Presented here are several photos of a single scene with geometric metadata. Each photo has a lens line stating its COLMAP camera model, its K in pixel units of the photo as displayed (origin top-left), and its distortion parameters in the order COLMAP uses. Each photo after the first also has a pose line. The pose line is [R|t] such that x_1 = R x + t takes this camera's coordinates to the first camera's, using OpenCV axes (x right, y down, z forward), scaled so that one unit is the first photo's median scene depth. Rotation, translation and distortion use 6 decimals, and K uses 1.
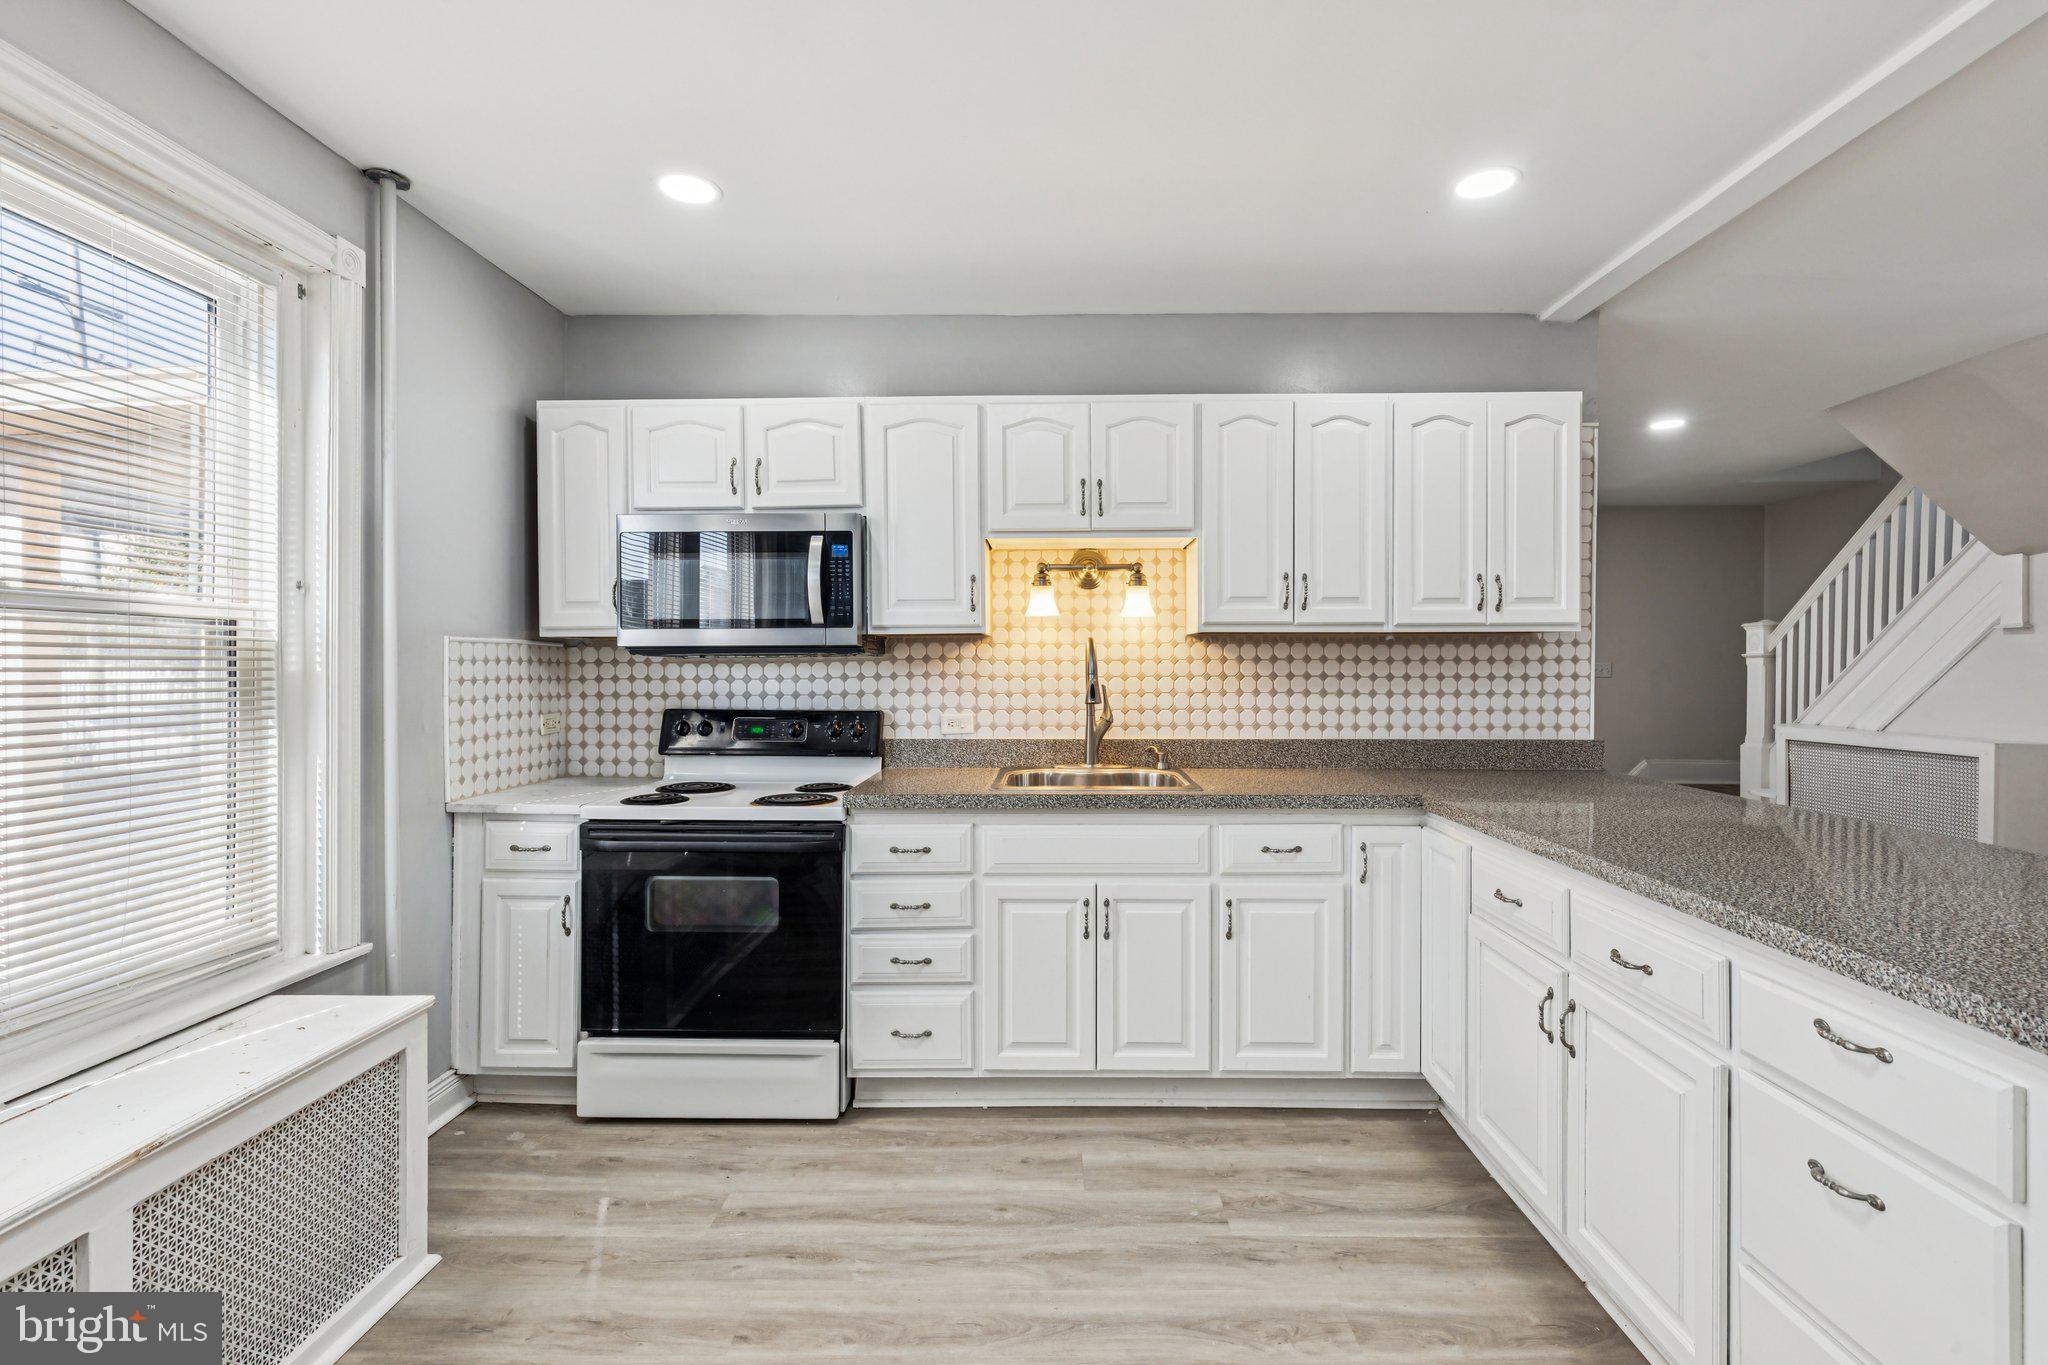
lens RADIAL K [[931.0, 0, 1030.3], [0, 931.0, 674.8], [0, 0, 1]] dist [0.002799, -0.000864]
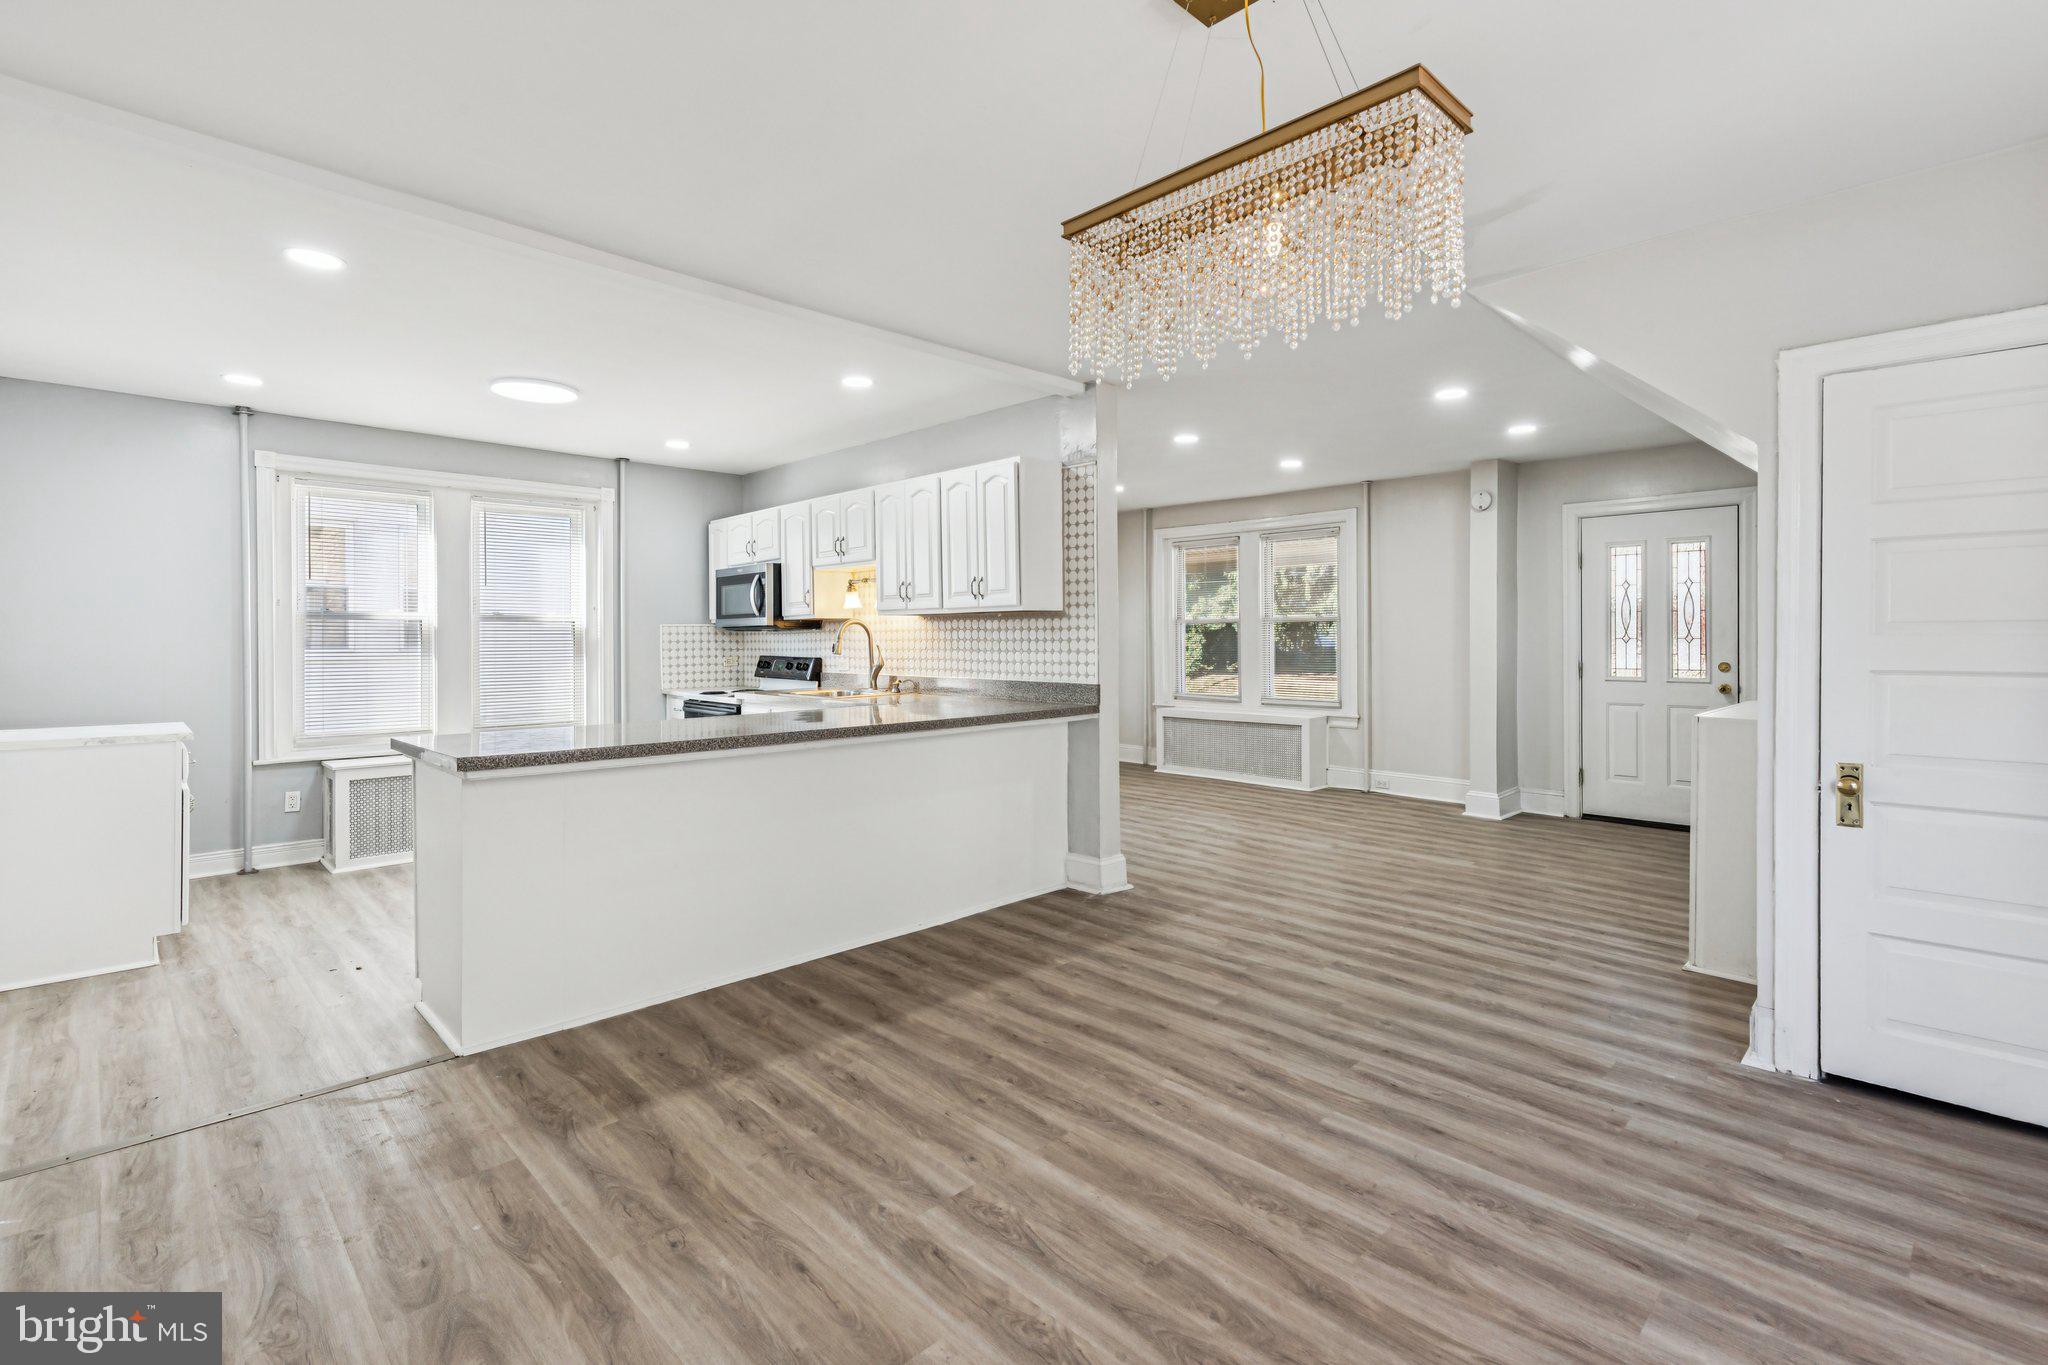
lens RADIAL K [[931.0, 0, 1041.0], [0, 931.0, 642.3], [0, 0, 1]] dist [0.002799, -0.000864]
pose [[0.710474, 0.000482, -0.703724, 1.545113], [0.001187, 0.999998, 0.001884, 0.003157], [0.703723, -0.002174, 0.710471, -0.063950]]
